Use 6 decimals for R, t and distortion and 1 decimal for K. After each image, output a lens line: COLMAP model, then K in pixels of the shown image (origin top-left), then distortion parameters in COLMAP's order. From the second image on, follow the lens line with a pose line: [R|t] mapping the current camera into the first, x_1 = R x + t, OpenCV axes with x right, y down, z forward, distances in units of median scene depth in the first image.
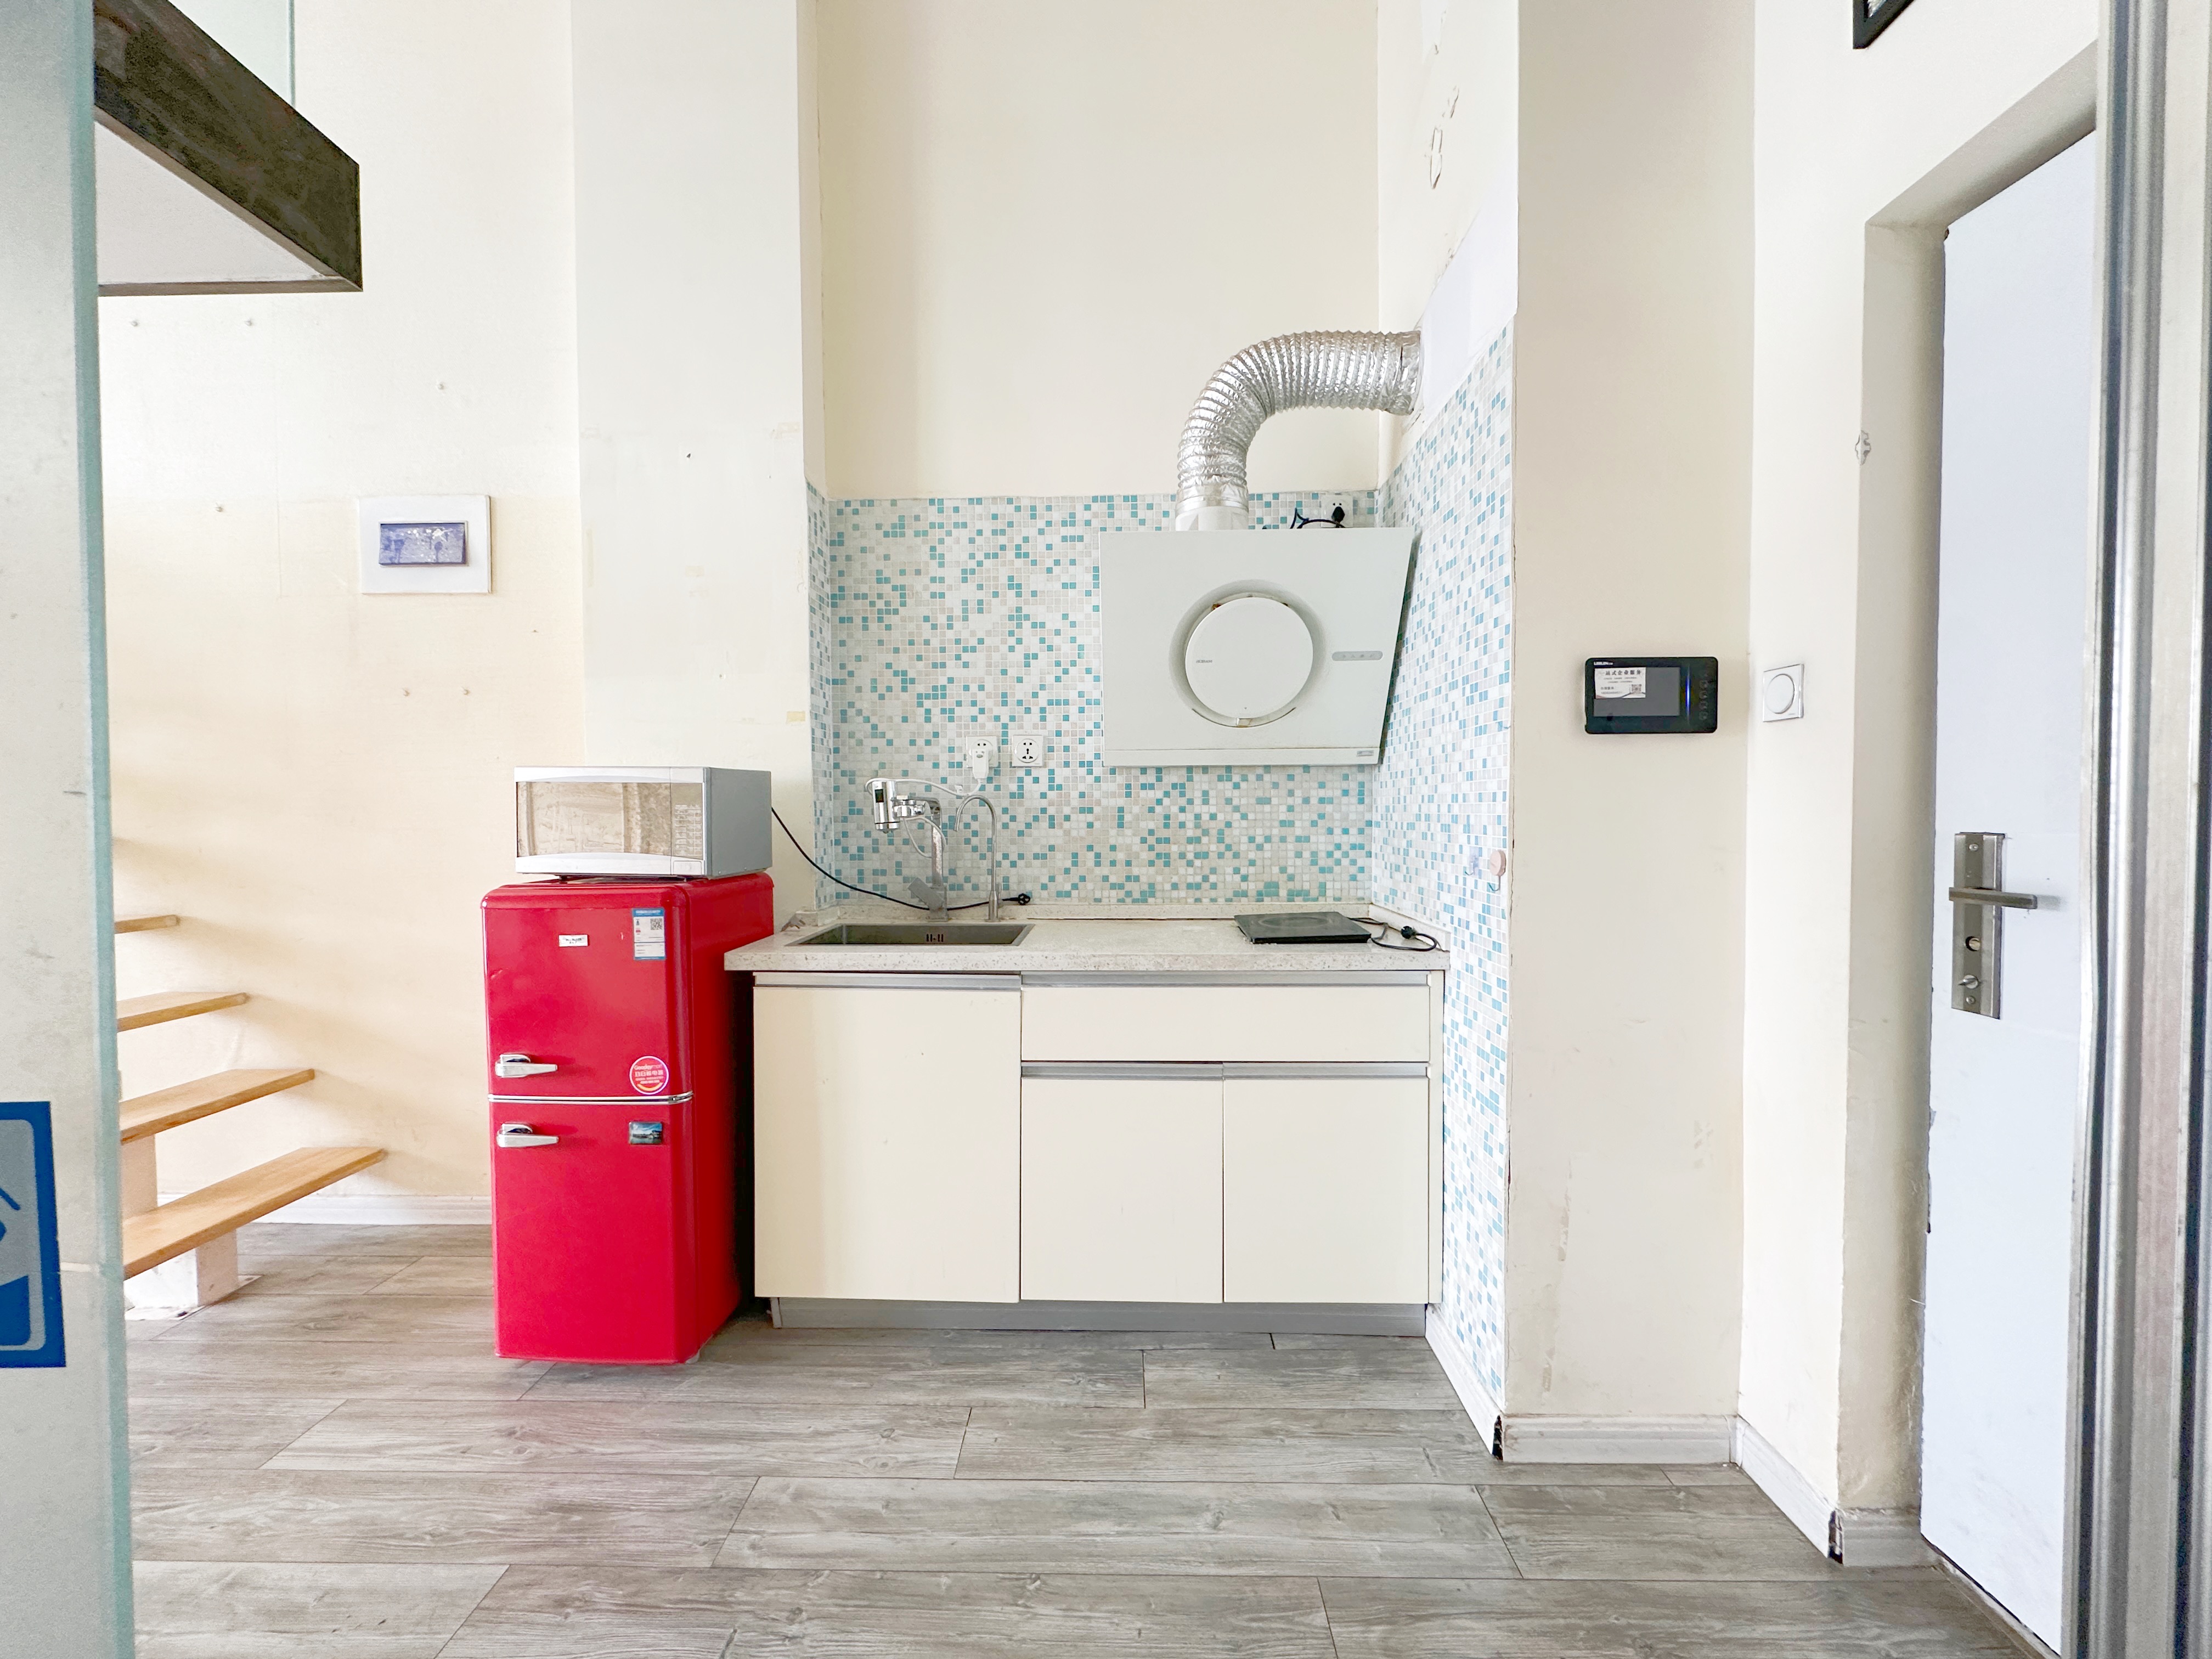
lens RADIAL K [[880.6, 0, 1104.6], [0, 880.6, 830.5], [0, 0, 1]] dist [-0.002114, 0.000610]
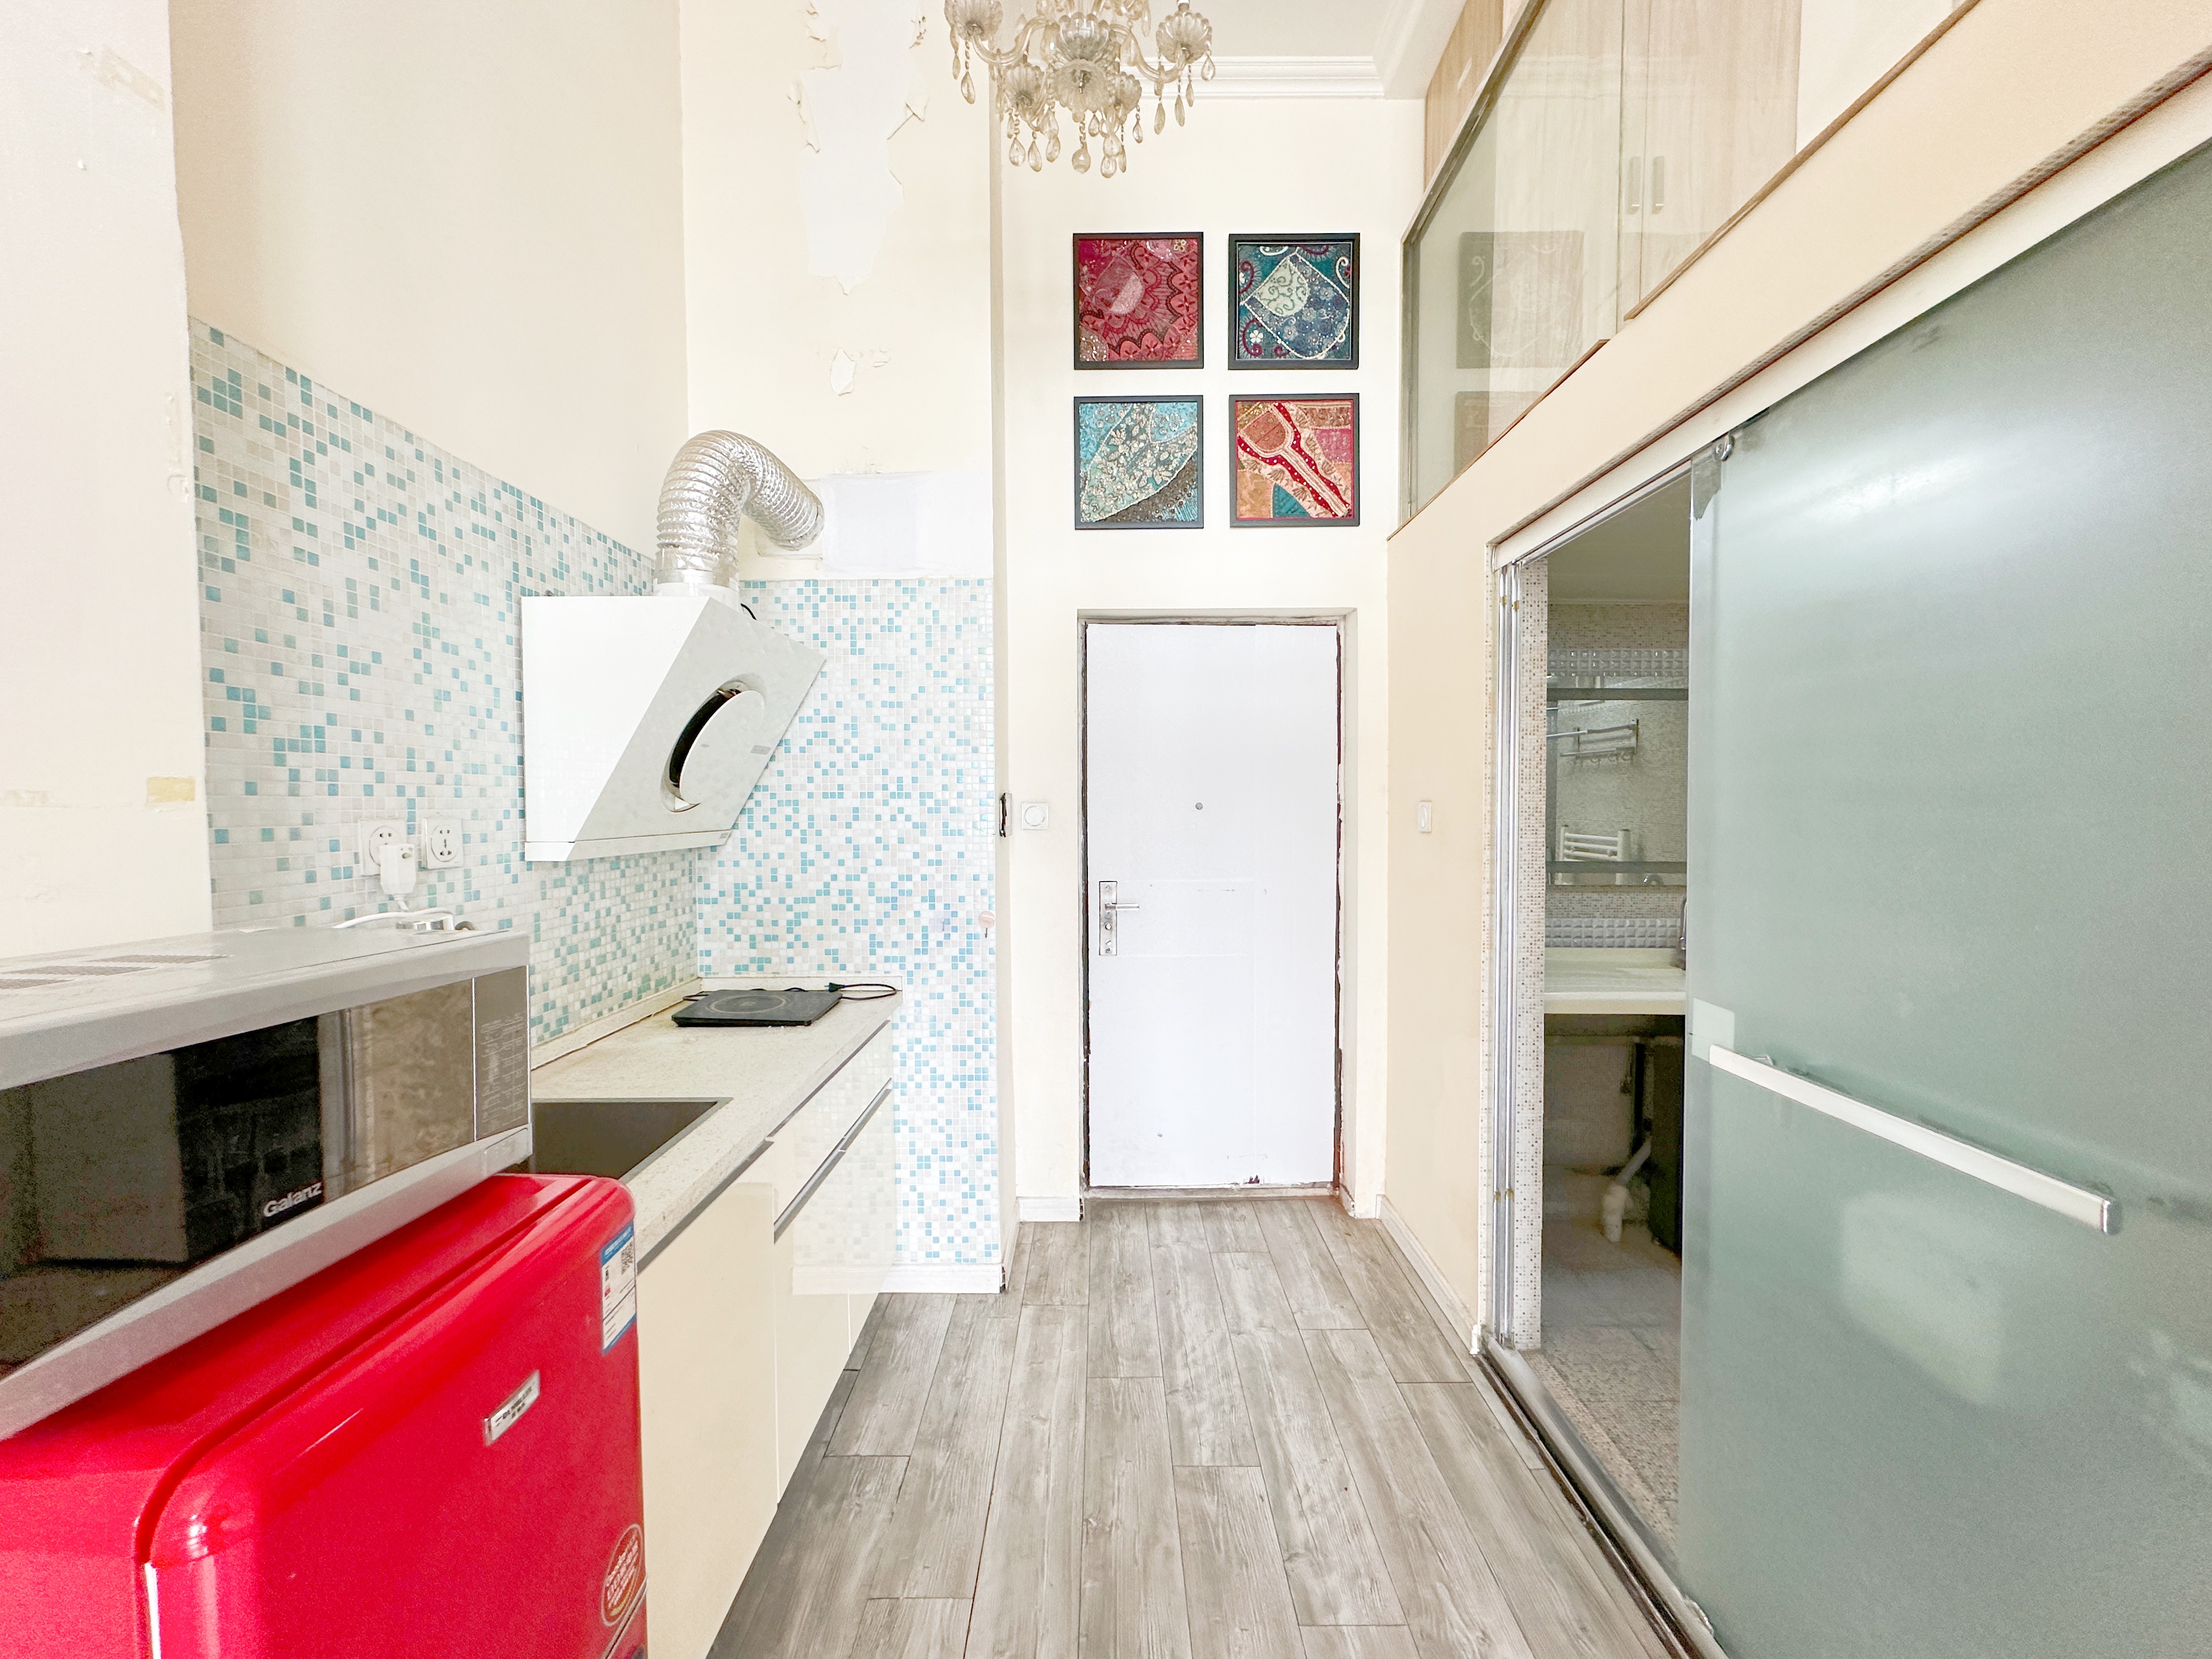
lens RADIAL K [[880.6, 0, 1104.6], [0, 880.6, 830.5], [0, 0, 1]] dist [-0.002114, 0.000610]
pose [[-0.022165, -0.025041, 0.999441, -0.734142], [0.030848, 0.999193, 0.025718, -0.101278], [-0.999278, 0.031400, -0.021375, 0.536058]]
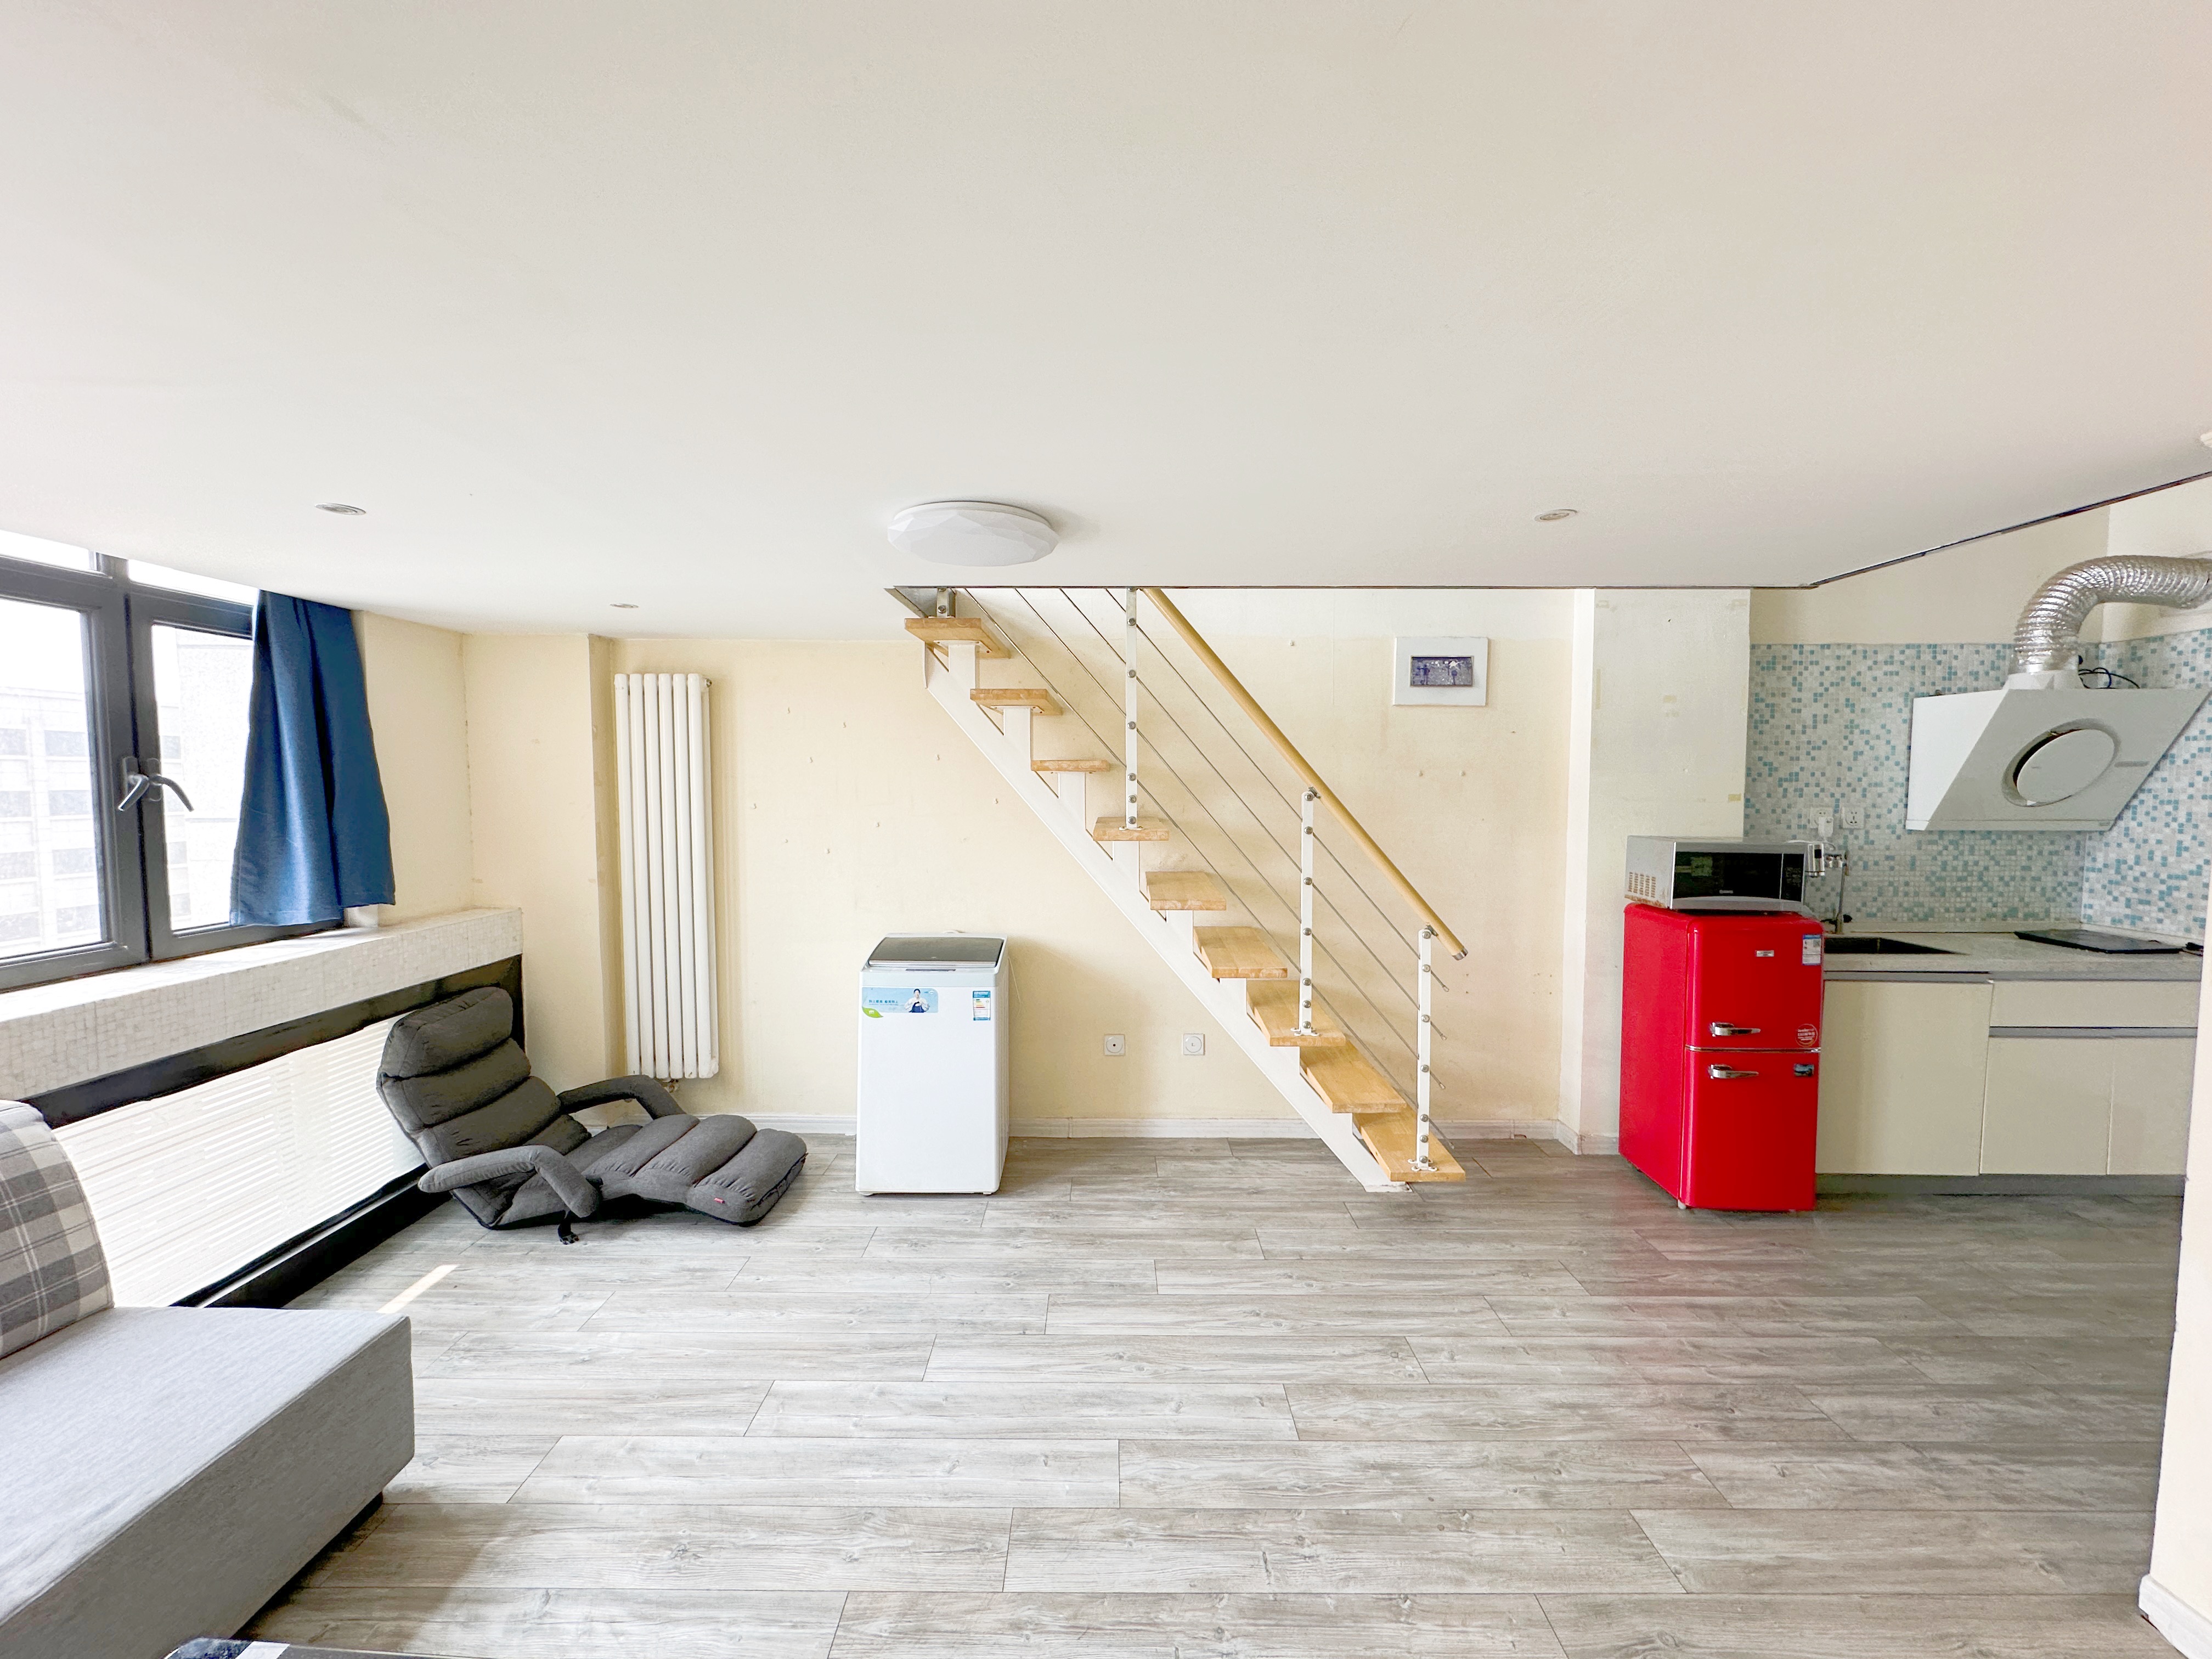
lens RADIAL K [[880.6, 0, 1104.6], [0, 880.6, 830.5], [0, 0, 1]] dist [-0.002114, 0.000610]
pose [[0.999784, 0.005385, 0.020057, -1.364939], [-0.005992, 0.999521, 0.030349, -0.106228], [-0.019884, -0.030463, 0.999338, -0.440765]]
